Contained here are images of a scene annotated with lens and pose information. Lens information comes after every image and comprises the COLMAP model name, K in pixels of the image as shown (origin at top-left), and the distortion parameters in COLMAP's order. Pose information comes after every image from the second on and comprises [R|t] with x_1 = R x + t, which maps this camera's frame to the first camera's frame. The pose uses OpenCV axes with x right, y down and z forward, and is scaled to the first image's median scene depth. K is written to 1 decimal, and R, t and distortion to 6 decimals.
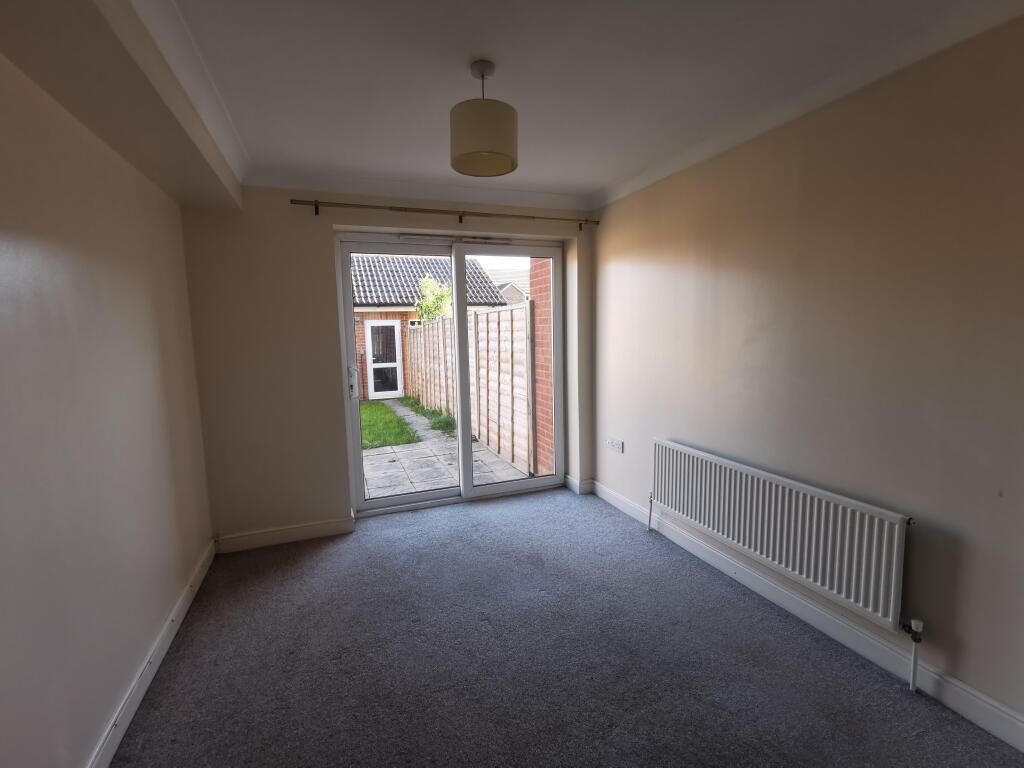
lens RADIAL K [[465.5, 0, 512.0], [0, 465.5, 384.0], [0, 0, 1]] dist [-0.000004, -0.000040]
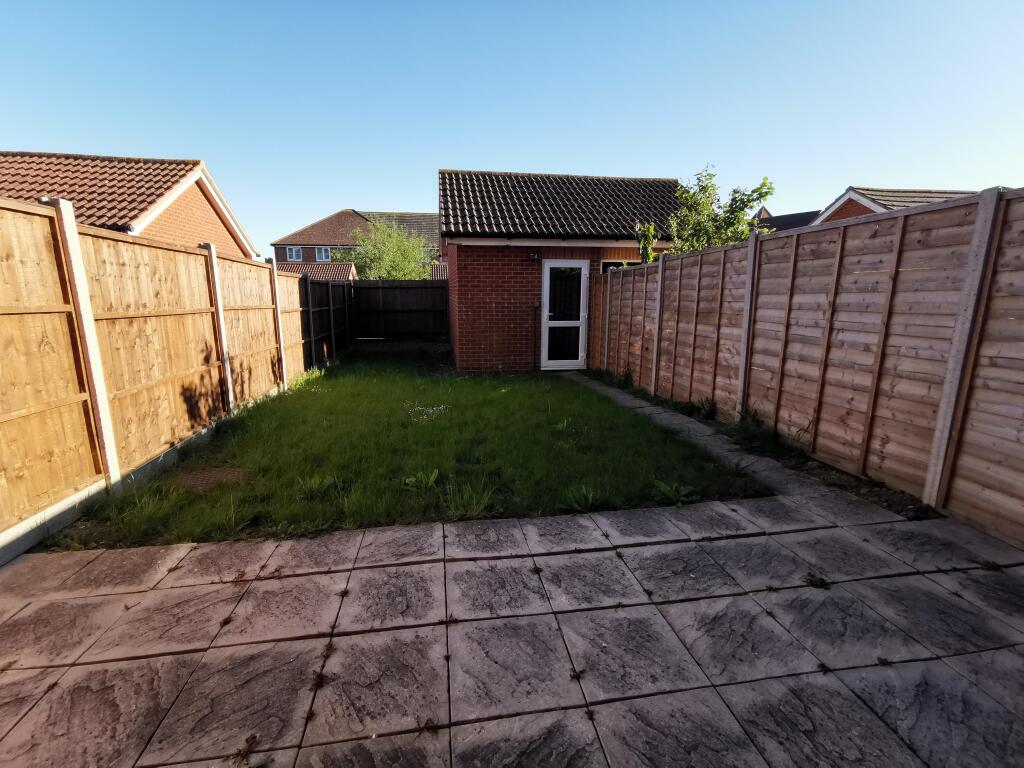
lens RADIAL K [[465.5, 0, 512.0], [0, 465.5, 384.0], [0, 0, 1]] dist [-0.000004, -0.000040]
pose [[0.976849, 0.067206, -0.203098, -0.201384], [-0.050232, 0.994887, 0.087611, -0.006677], [0.207947, -0.075380, 0.975231, 0.276196]]
